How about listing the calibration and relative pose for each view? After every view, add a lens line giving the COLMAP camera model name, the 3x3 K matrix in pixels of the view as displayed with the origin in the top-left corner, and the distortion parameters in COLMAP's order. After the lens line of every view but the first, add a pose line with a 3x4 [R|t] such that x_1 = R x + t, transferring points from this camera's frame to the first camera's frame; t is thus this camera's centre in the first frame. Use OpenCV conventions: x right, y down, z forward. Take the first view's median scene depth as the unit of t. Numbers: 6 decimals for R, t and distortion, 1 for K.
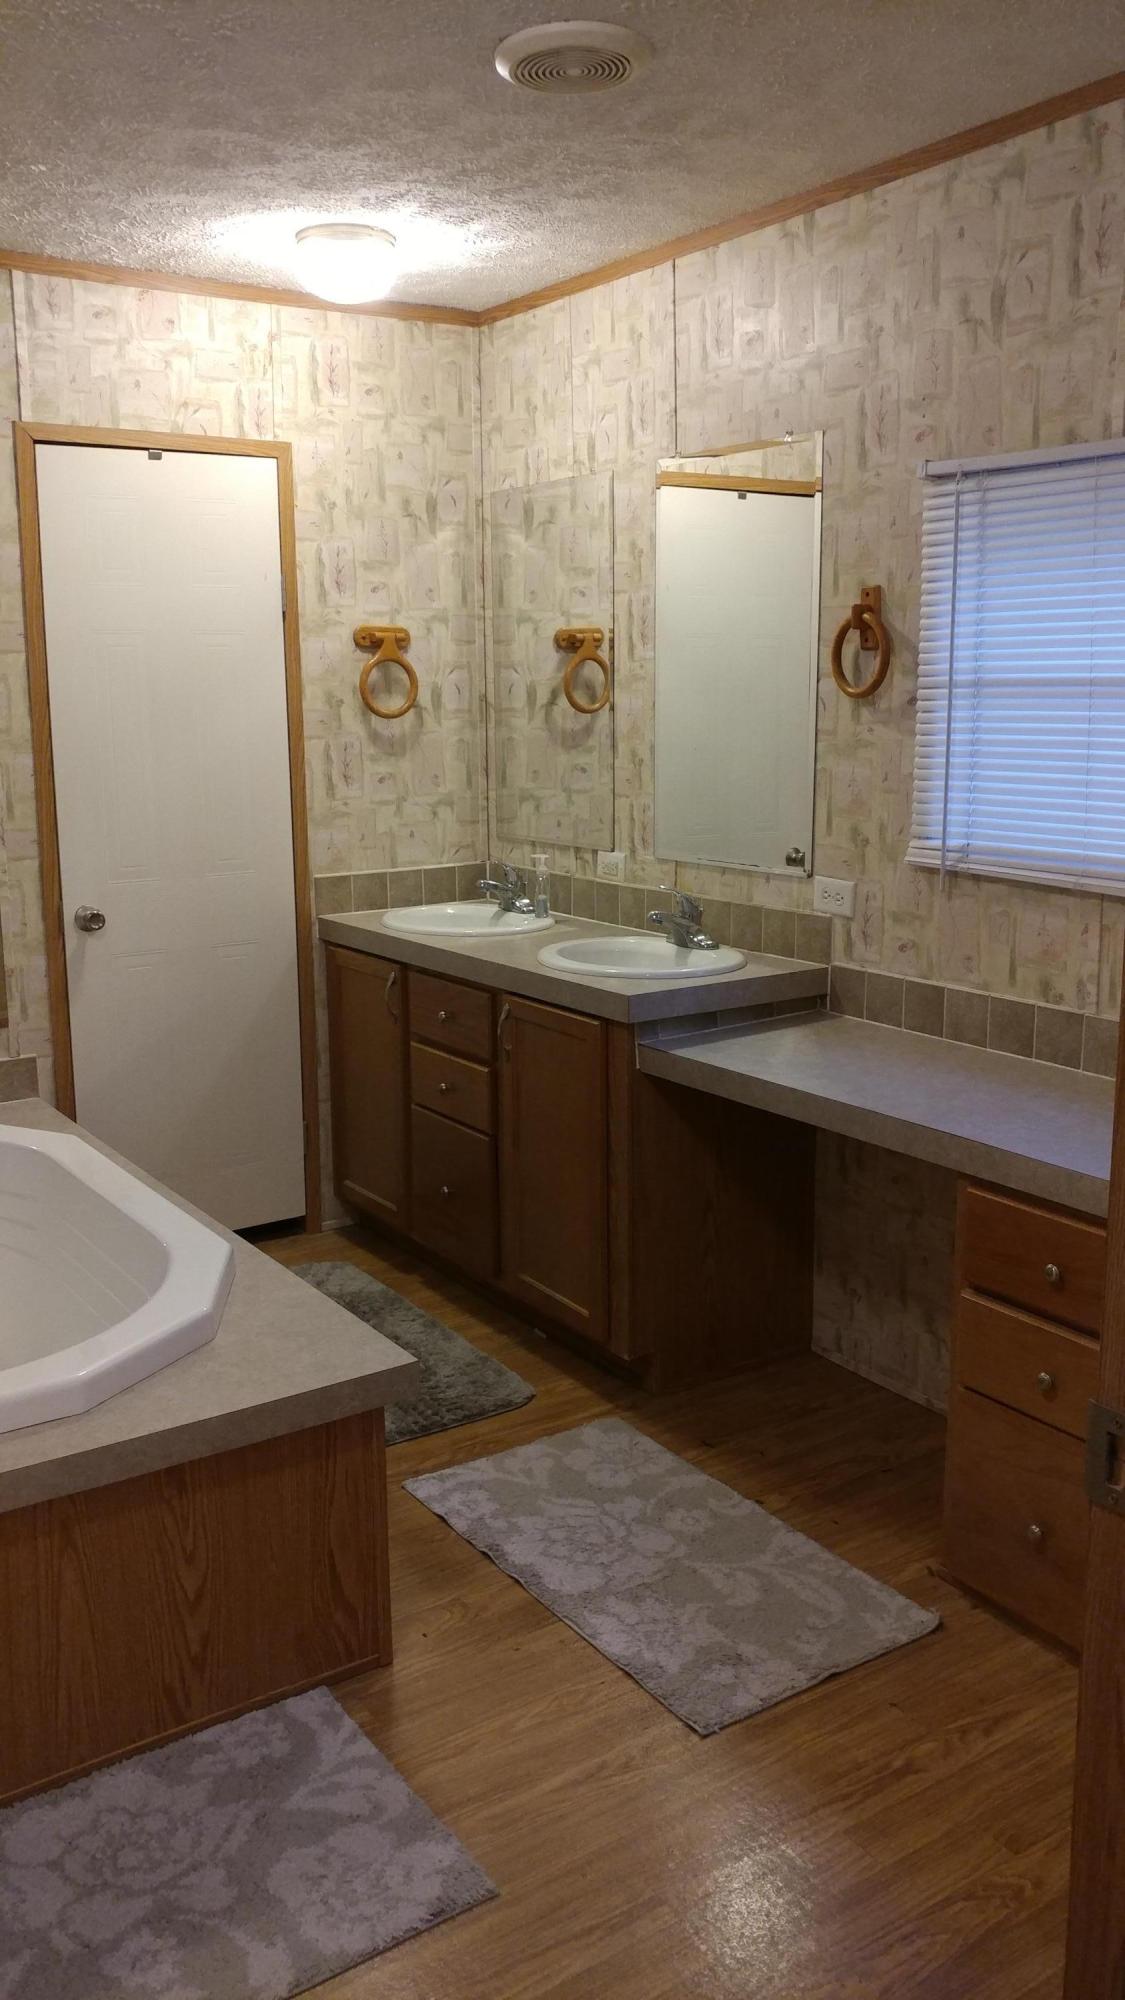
lens RADIAL K [[1632.8, 0, 562.5], [0, 1632.8, 1000.0], [0, 0, 1]] dist [-0.098682, 0.124211]
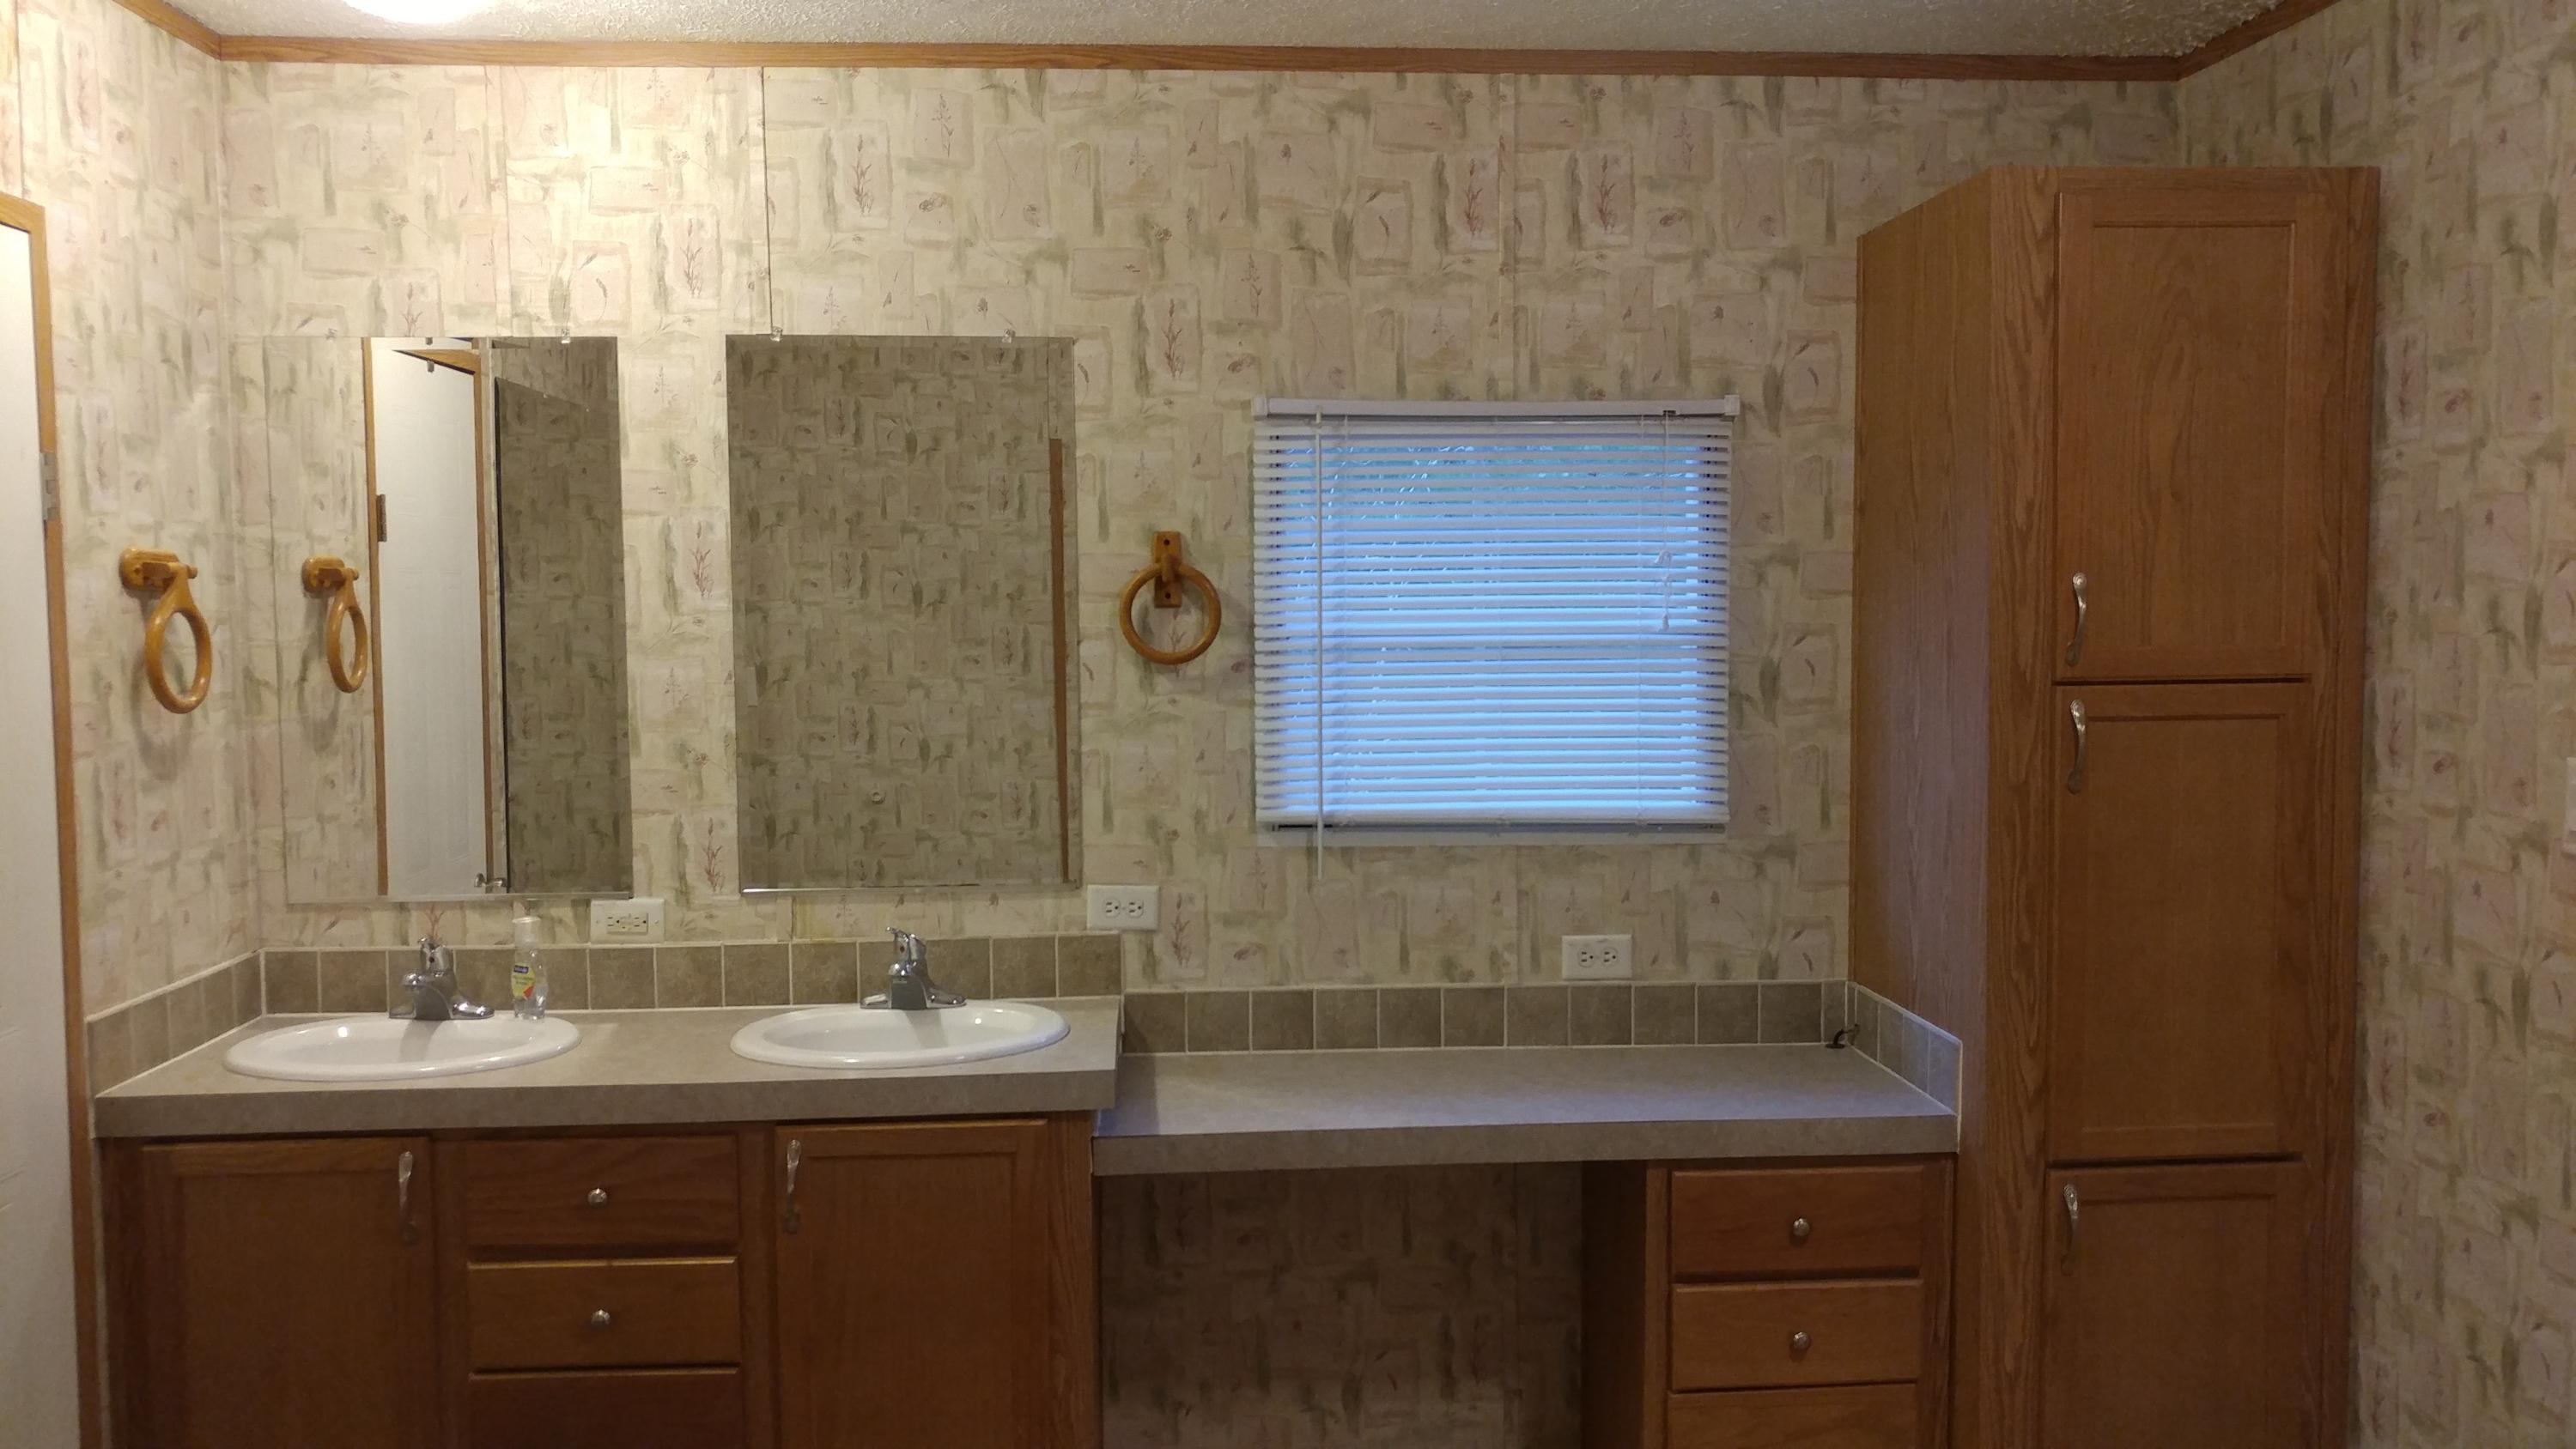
lens RADIAL K [[2013.9, 0, 1288.0], [0, 2013.9, 724.5], [0, 0, 1]] dist [0.004052, -0.006246]
pose [[0.504262, -0.047704, 0.862232, -0.642599], [0.166623, 0.985085, -0.042945, -0.096090], [-0.847323, 0.165323, 0.504689, 0.411572]]
